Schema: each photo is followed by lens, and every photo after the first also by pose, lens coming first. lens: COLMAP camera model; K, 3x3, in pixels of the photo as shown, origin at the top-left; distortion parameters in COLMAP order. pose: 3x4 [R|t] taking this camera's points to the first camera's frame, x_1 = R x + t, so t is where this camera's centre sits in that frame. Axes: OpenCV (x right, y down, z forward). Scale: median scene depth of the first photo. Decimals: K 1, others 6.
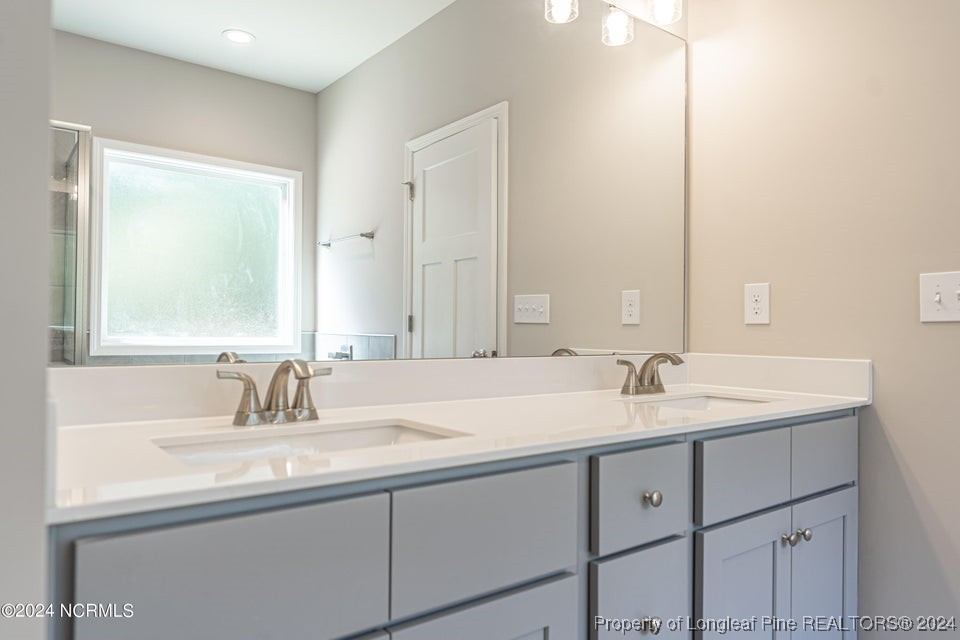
lens RADIAL K [[650.3, 0, 476.3], [0, 650.3, 323.1], [0, 0, 1]] dist [-0.002181, 0.003416]
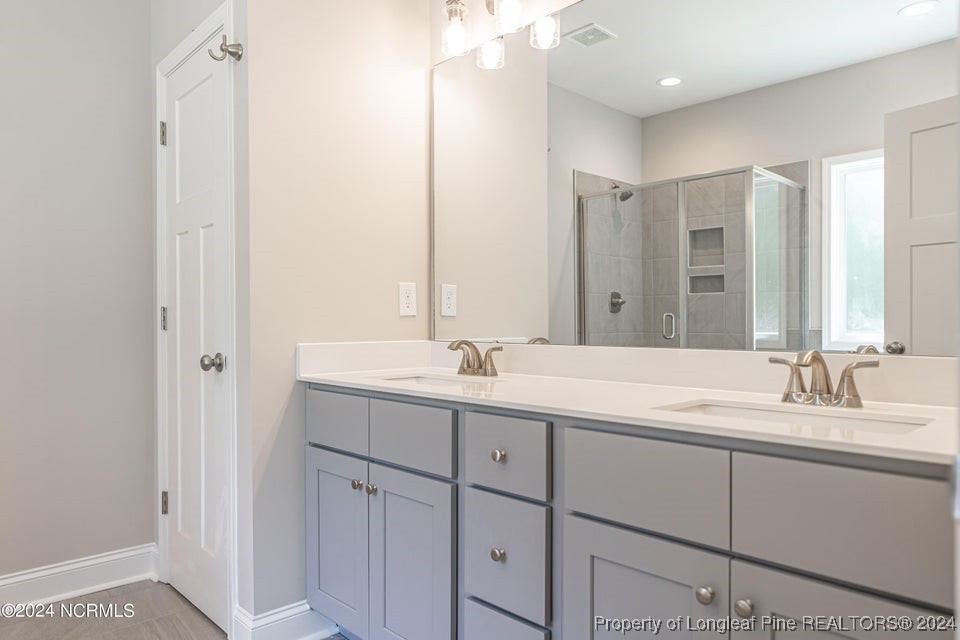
lens RADIAL K [[650.3, 0, 476.3], [0, 650.3, 323.1], [0, 0, 1]] dist [-0.002181, 0.003416]
pose [[0.062202, -0.013191, -0.997976, 0.955831], [0.008813, 0.999881, -0.012667, 0.022571], [0.998025, -0.008007, 0.062311, 0.594533]]
